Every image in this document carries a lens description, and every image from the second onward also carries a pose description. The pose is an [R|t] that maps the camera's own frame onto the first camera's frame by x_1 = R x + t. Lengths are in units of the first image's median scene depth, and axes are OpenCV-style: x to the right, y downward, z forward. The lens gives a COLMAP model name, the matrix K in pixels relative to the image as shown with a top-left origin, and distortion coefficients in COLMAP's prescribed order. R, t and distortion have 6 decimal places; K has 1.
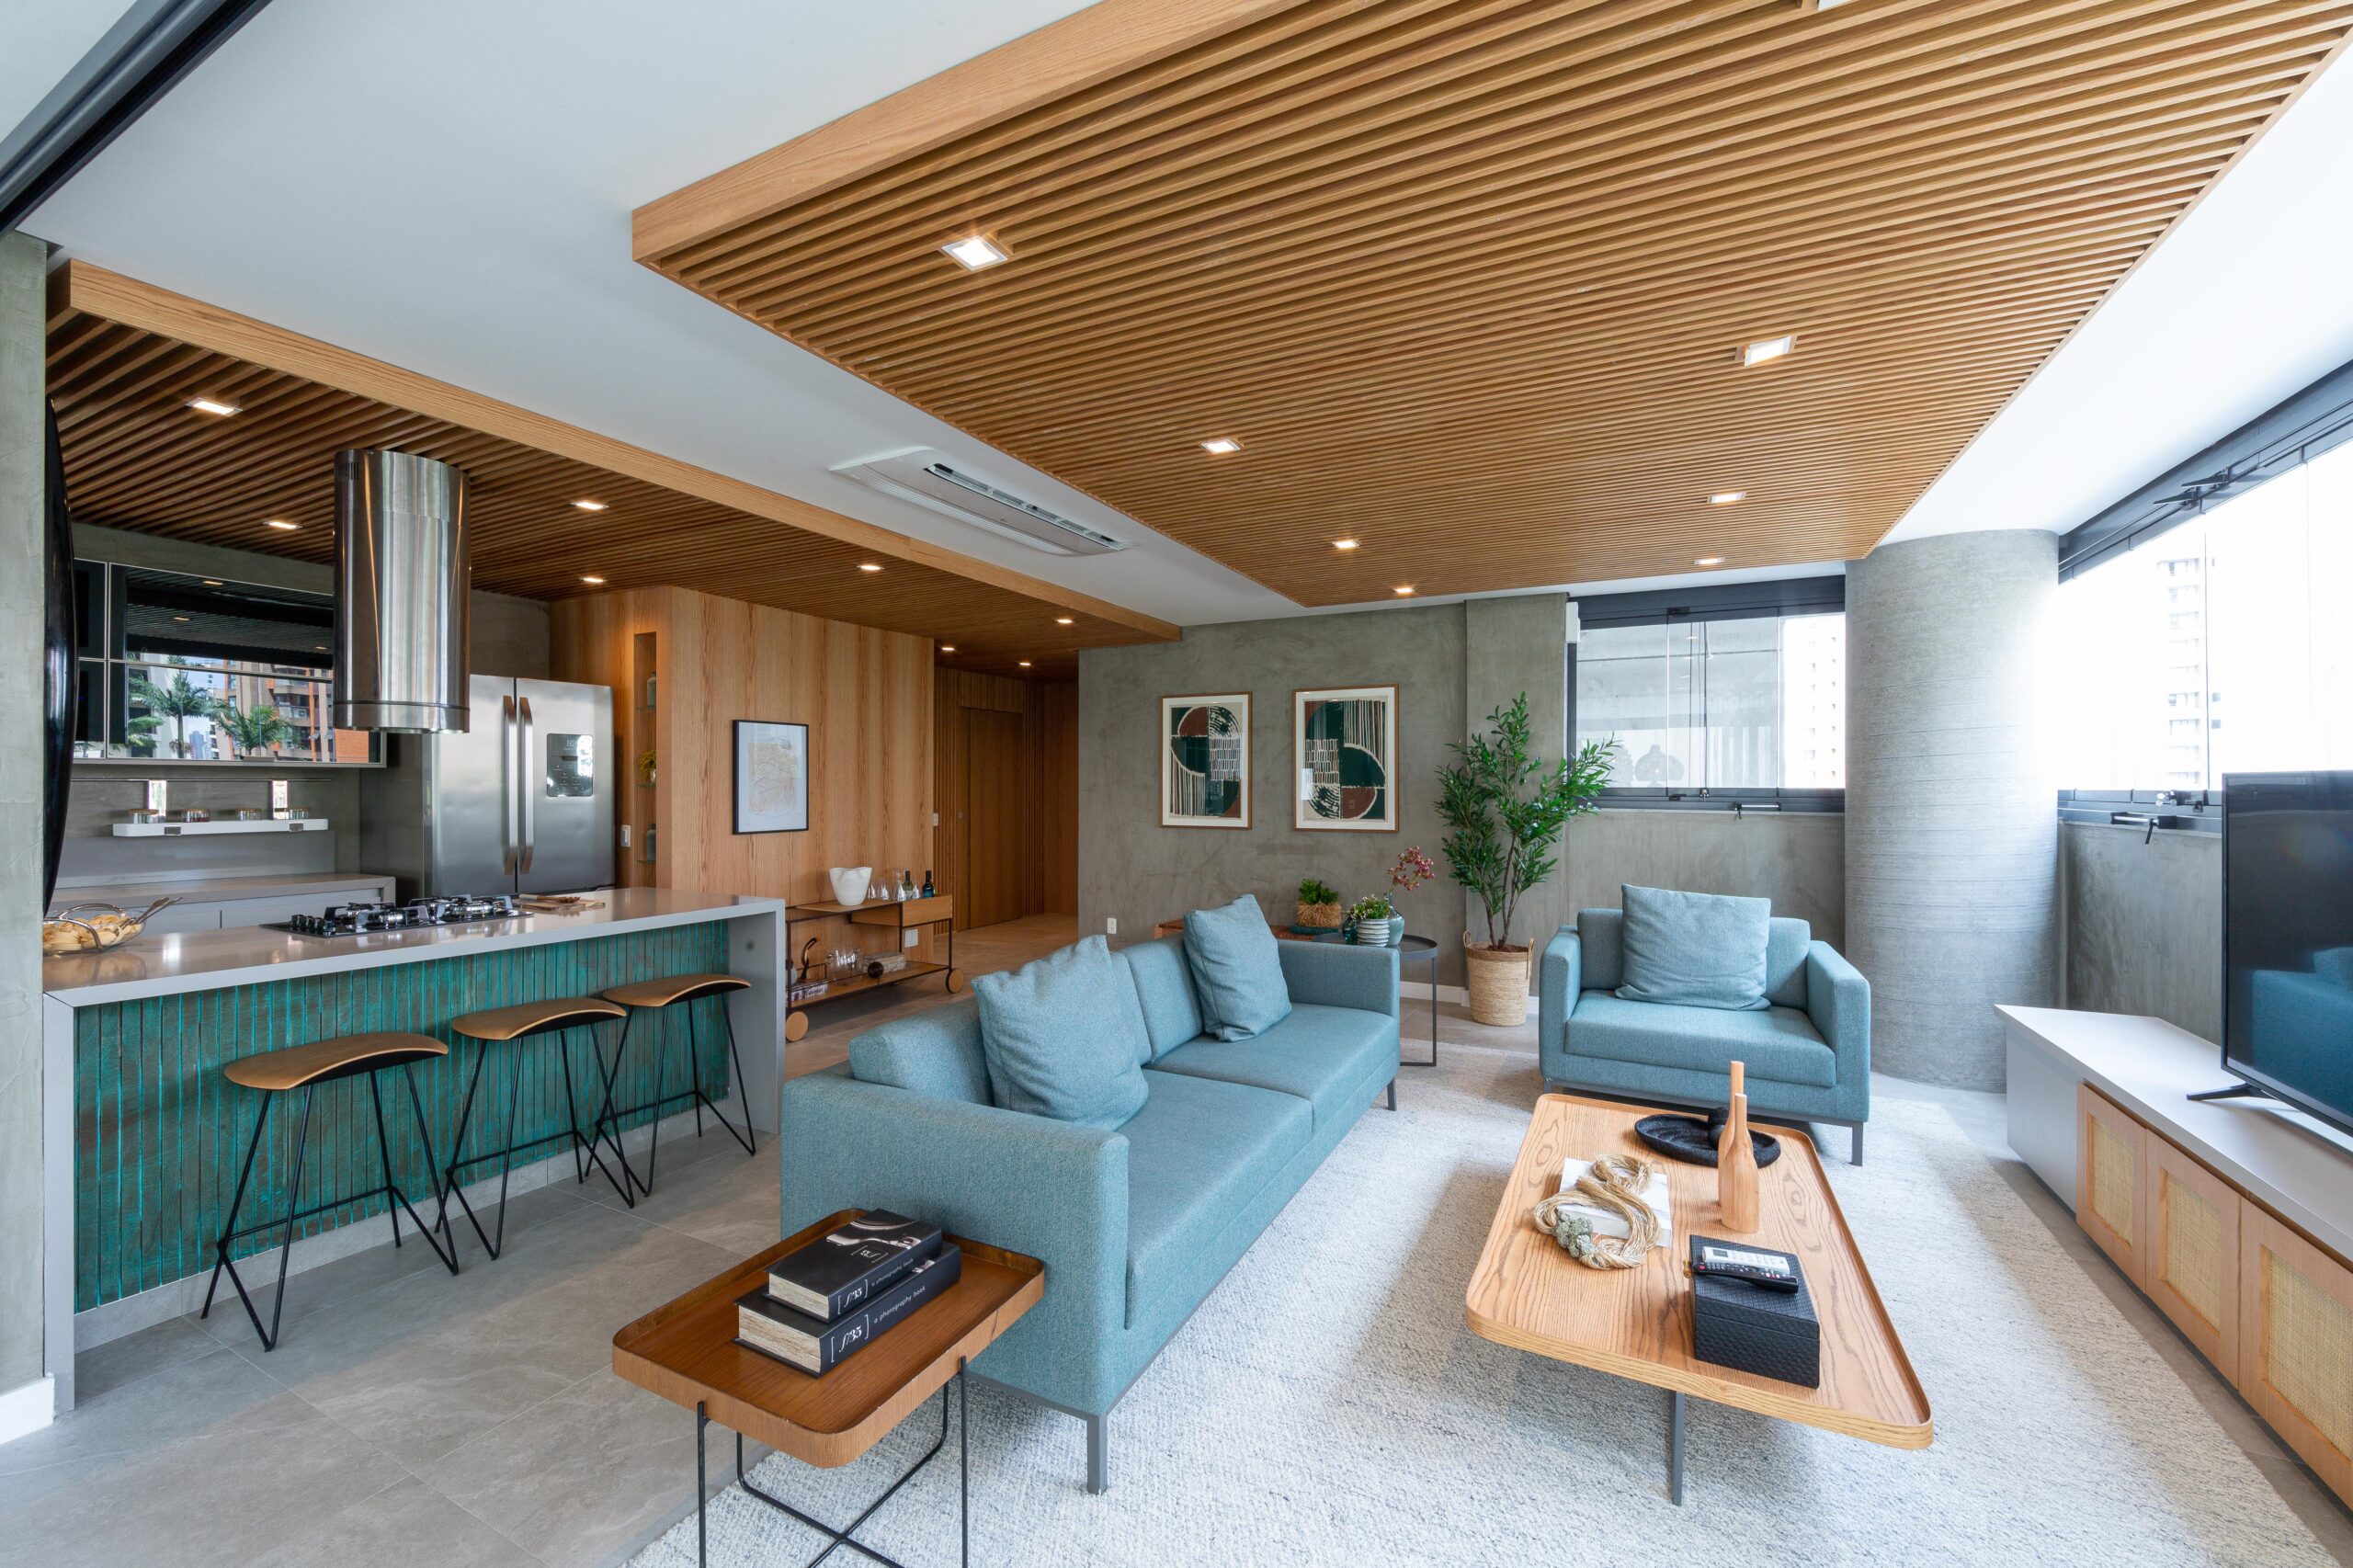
lens RADIAL K [[931.6, 0, 1190.8], [0, 931.6, 789.6], [0, 0, 1]] dist [-0.003362, -0.000108]
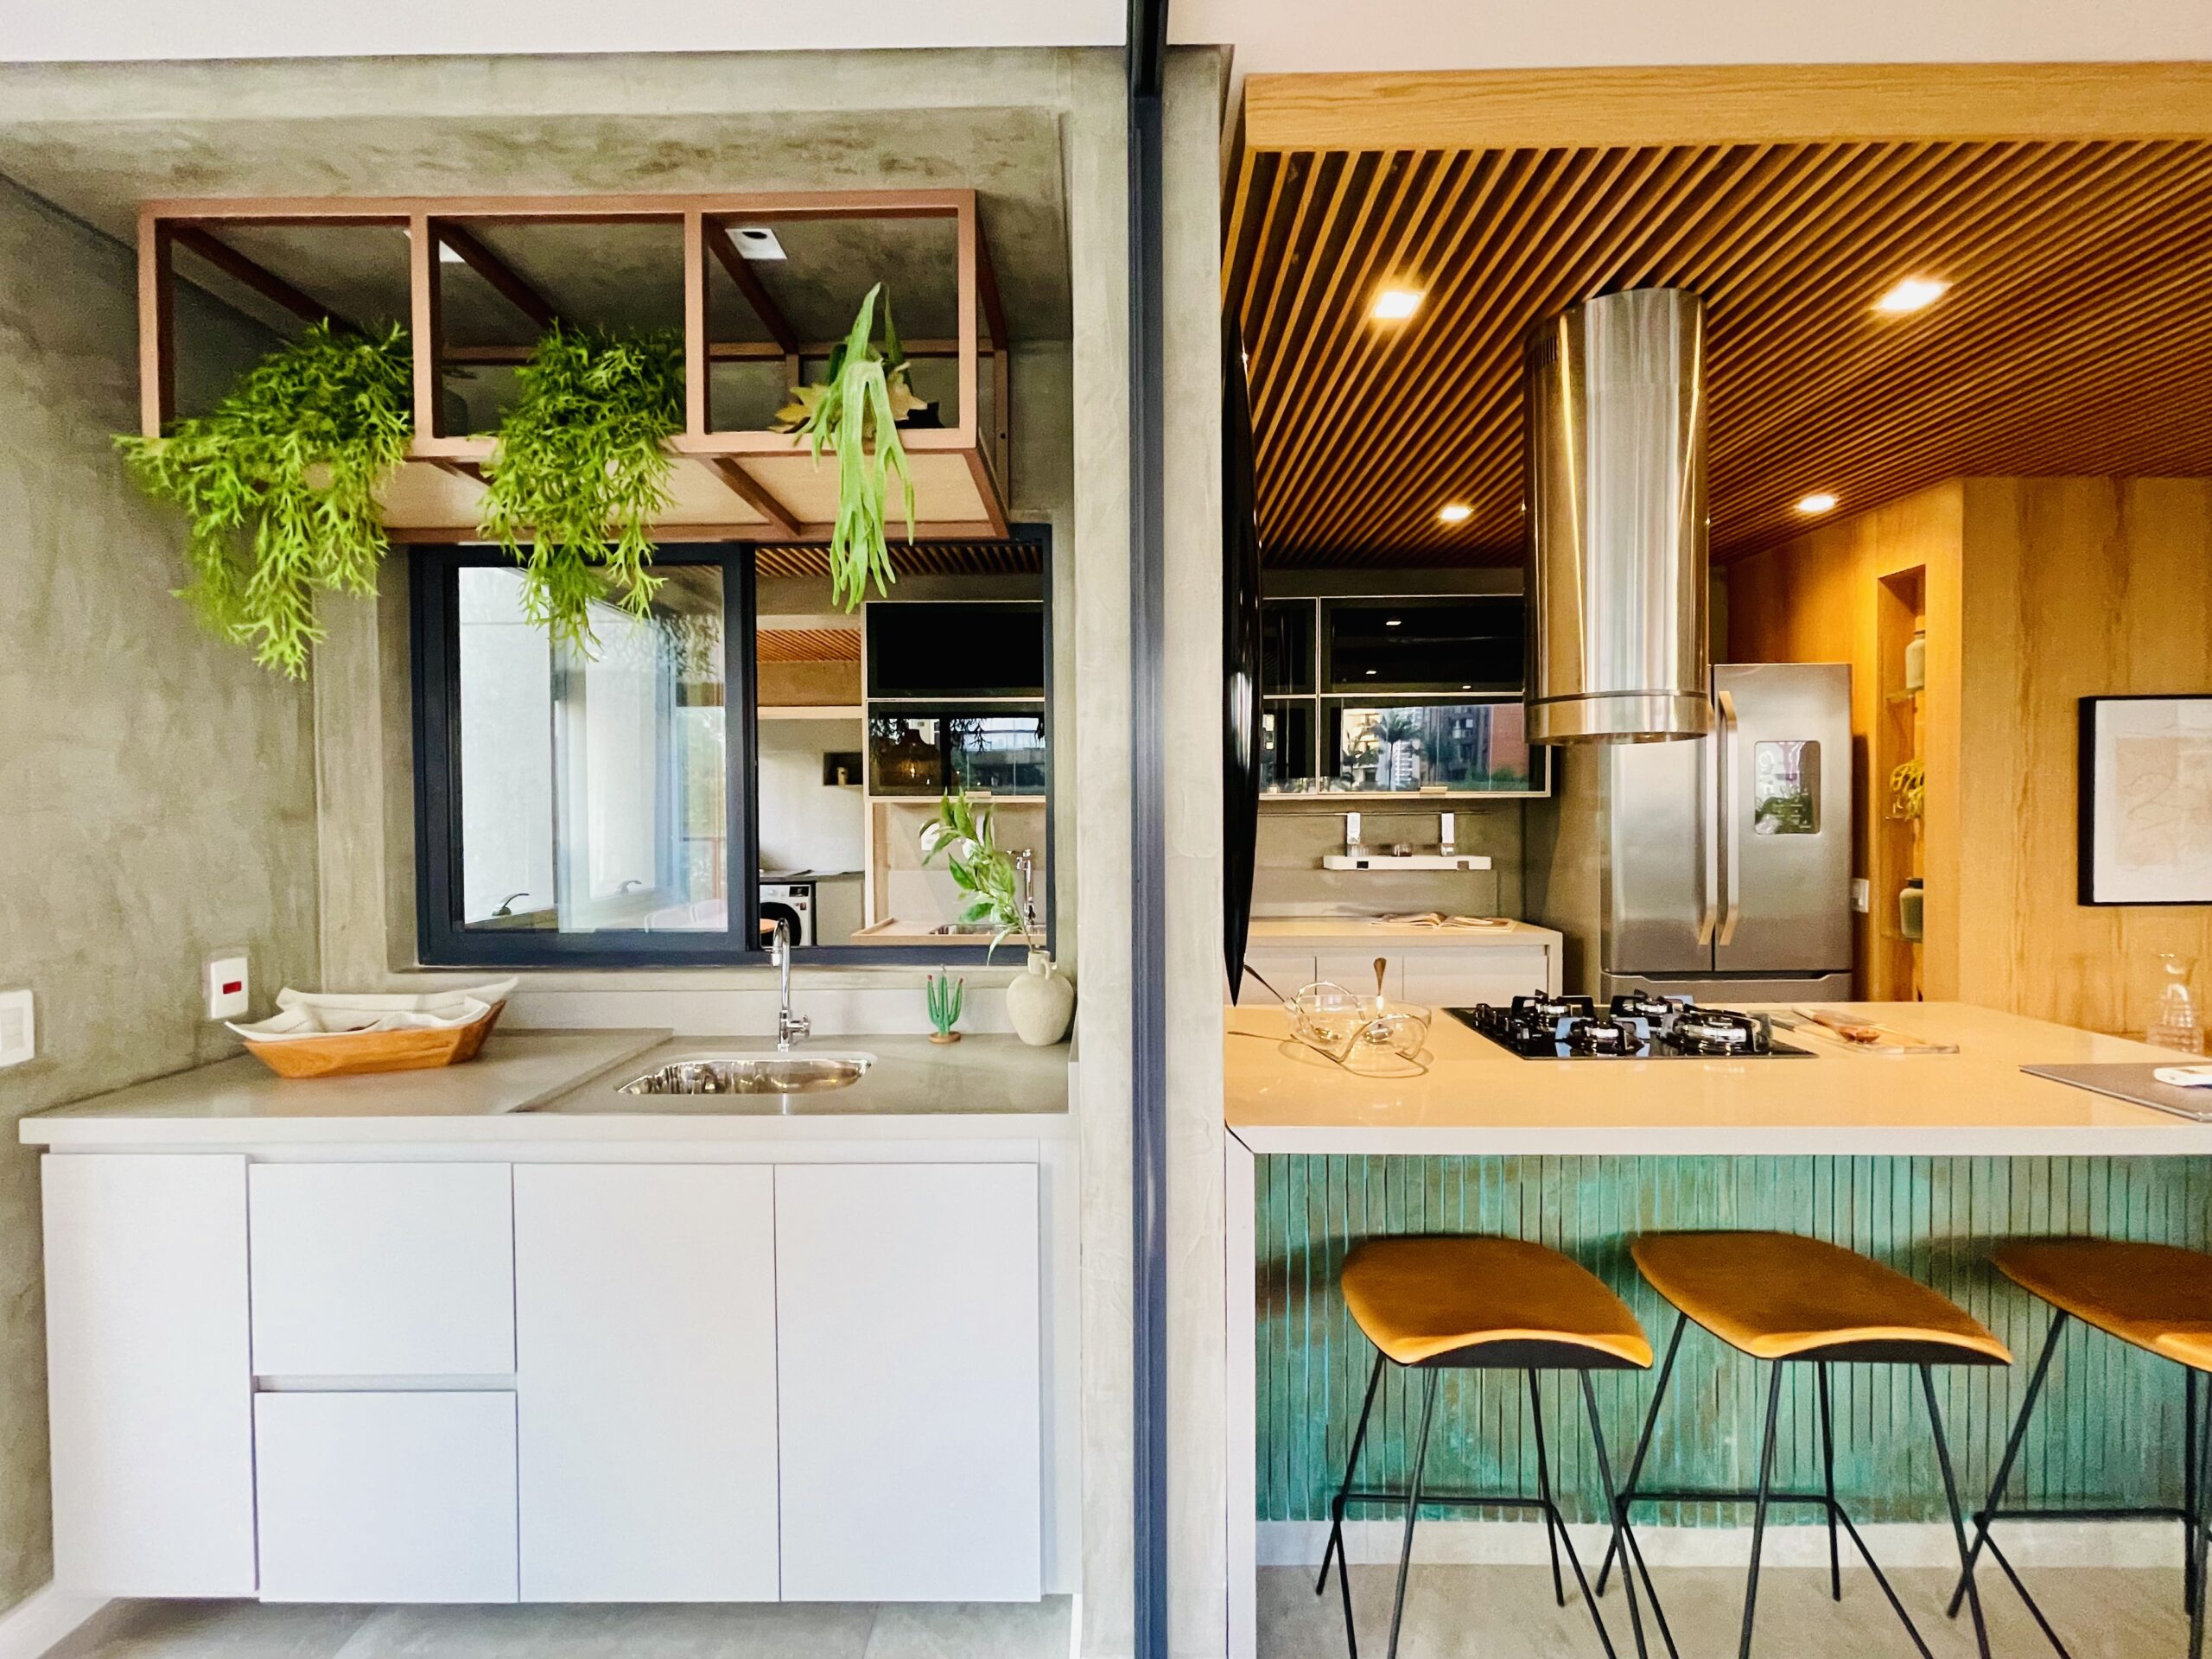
lens RADIAL K [[971.4, 0, 1093.3], [0, 971.4, 830.5], [0, 0, 1]] dist [-0.000854, 0.000359]
pose [[0.442271, 0.008238, -0.896844, -0.241366], [0.006782, 0.999899, 0.012529, -0.007066], [0.896856, -0.011624, 0.442170, 0.227698]]
